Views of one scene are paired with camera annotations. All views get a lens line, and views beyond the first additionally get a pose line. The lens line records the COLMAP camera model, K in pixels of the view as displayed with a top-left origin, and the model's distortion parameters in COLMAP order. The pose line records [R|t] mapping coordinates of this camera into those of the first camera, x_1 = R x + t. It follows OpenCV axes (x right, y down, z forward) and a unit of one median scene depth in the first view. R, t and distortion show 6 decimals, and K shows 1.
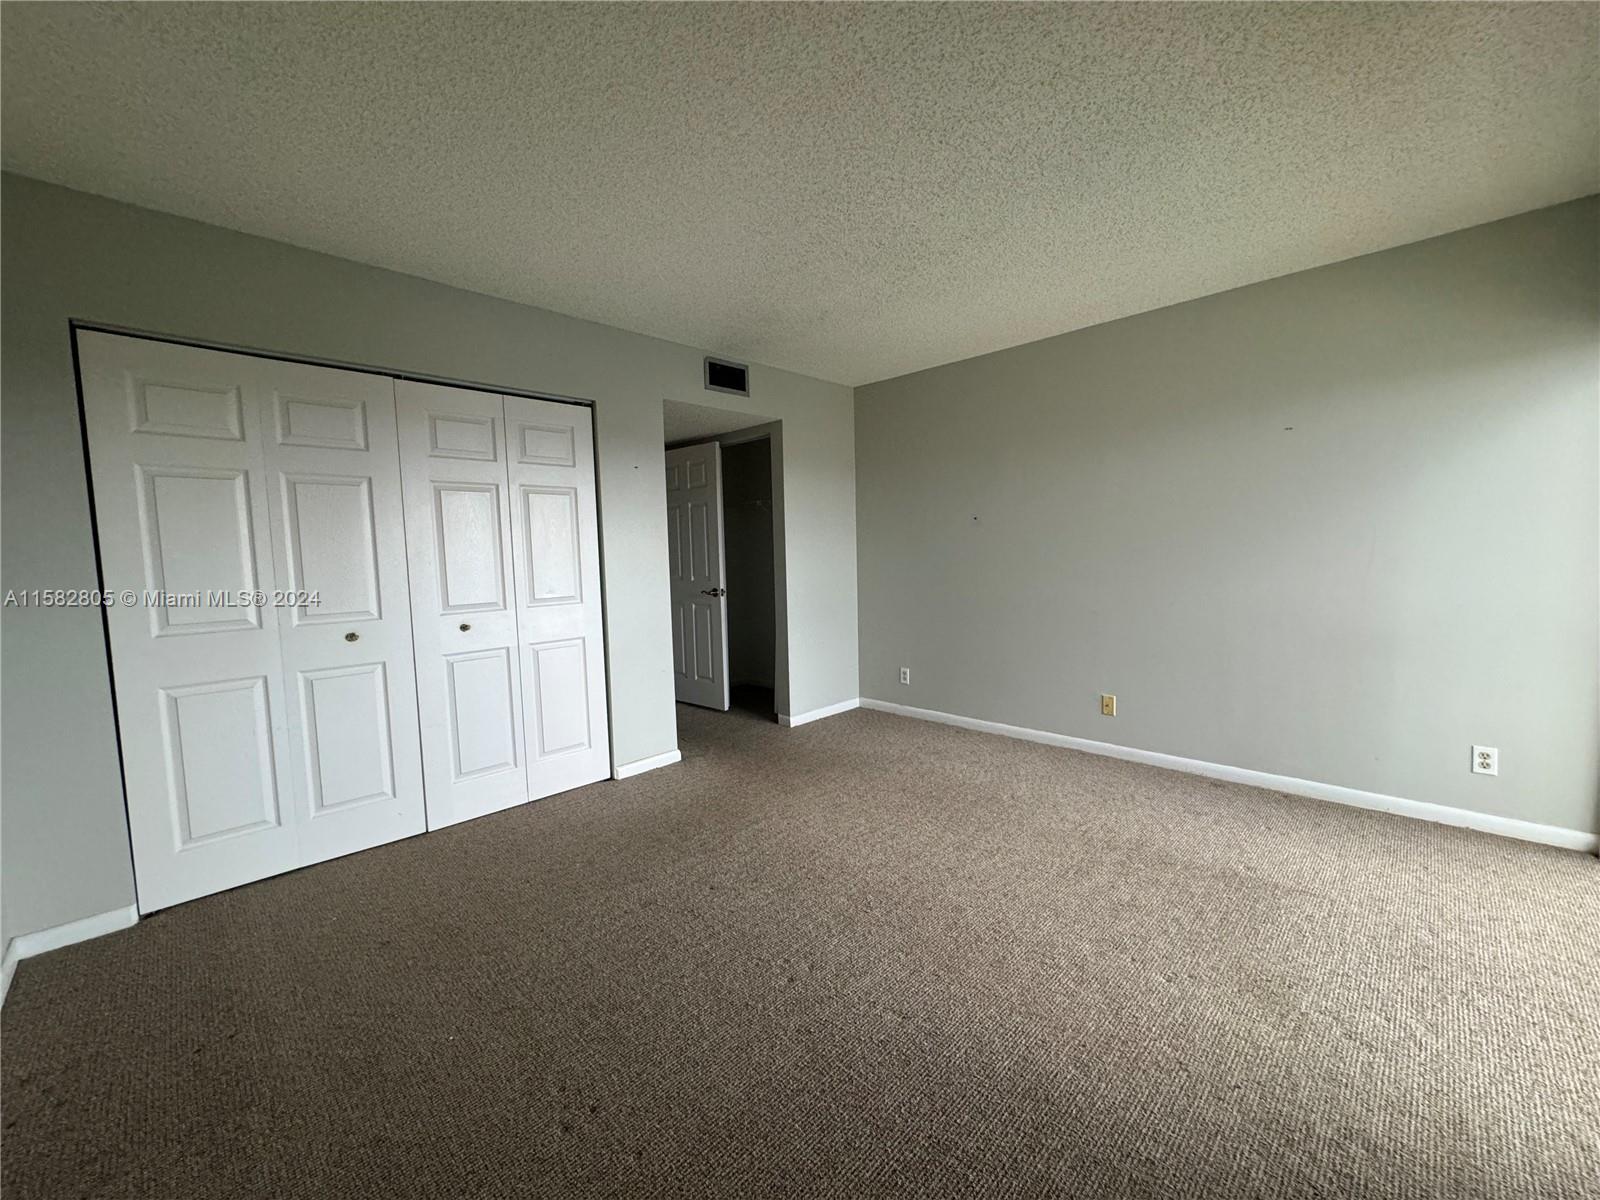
lens RADIAL K [[638.4, 0, 798.3], [0, 638.4, 604.3], [0, 0, 1]] dist [-0.002908, 0.000033]
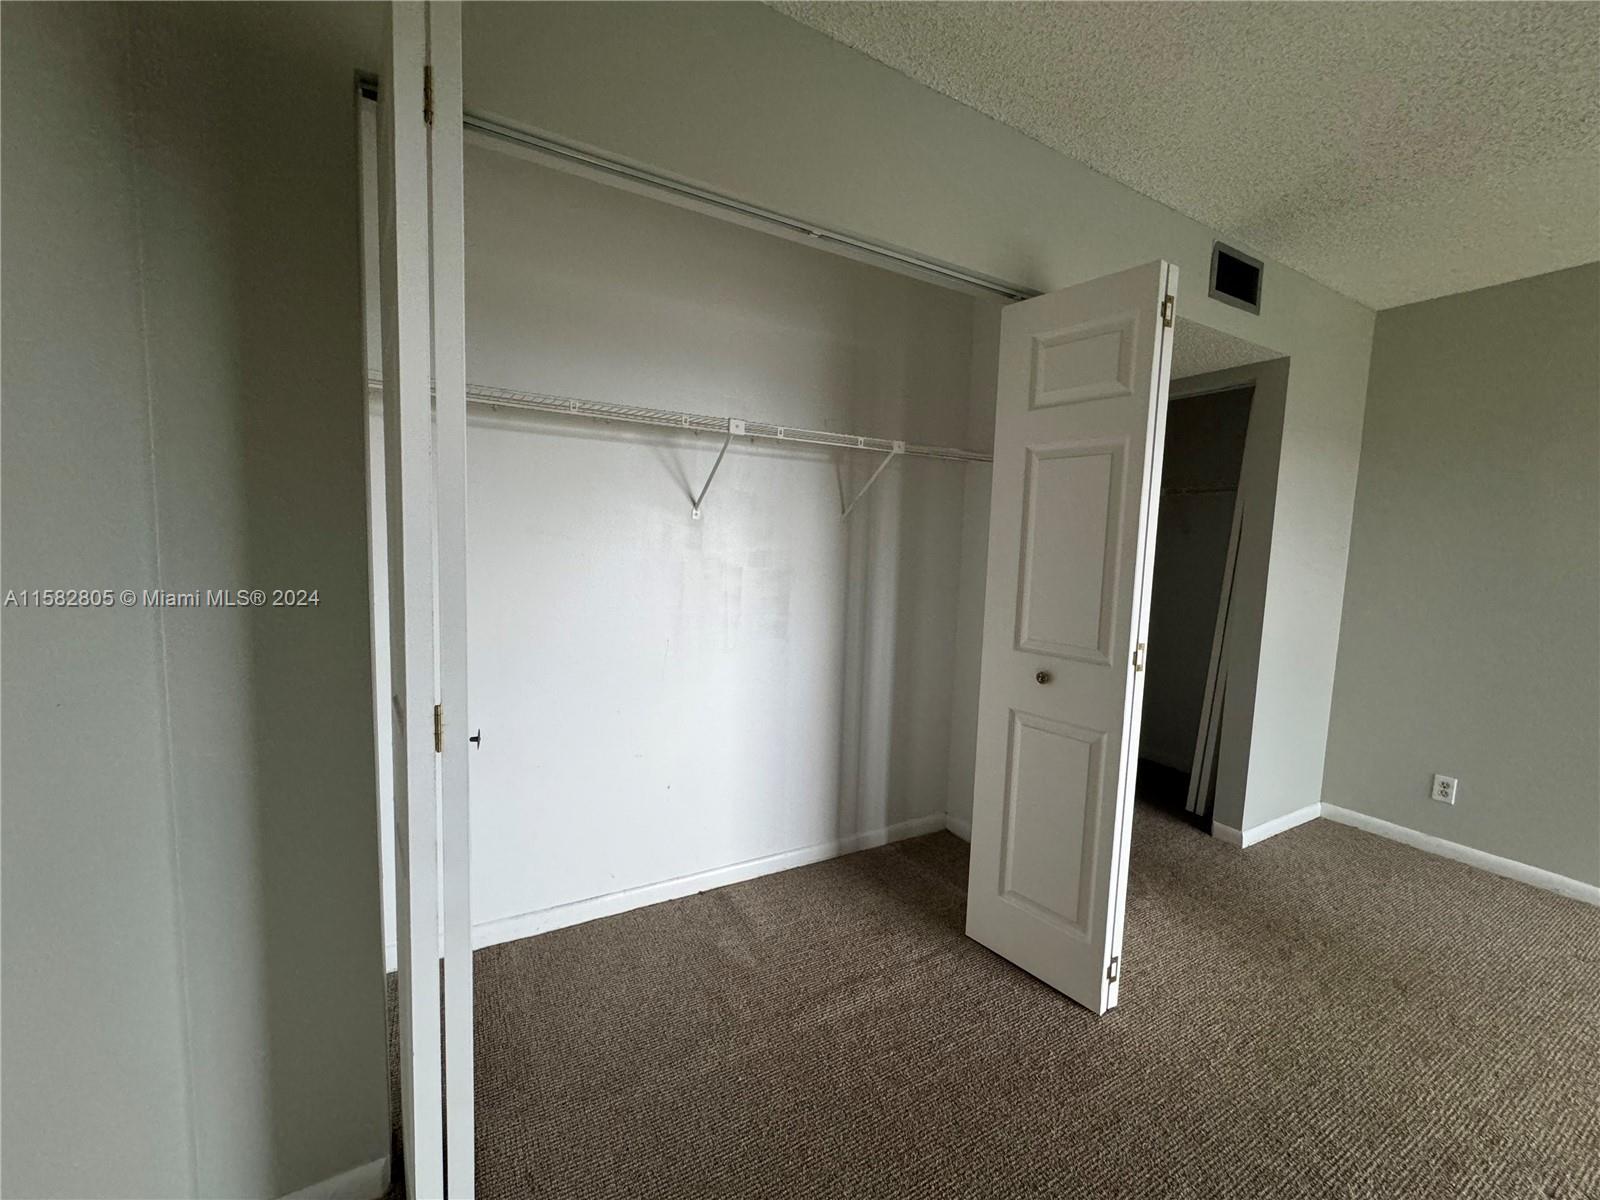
lens RADIAL K [[638.4, 0, 801.7], [0, 638.4, 595.4], [0, 0, 1]] dist [-0.002908, 0.000033]
pose [[0.960524, 0.084473, -0.265062, -0.278220], [-0.086939, 0.996211, 0.002436, -0.018770], [0.264263, 0.020705, 0.964228, 0.268883]]
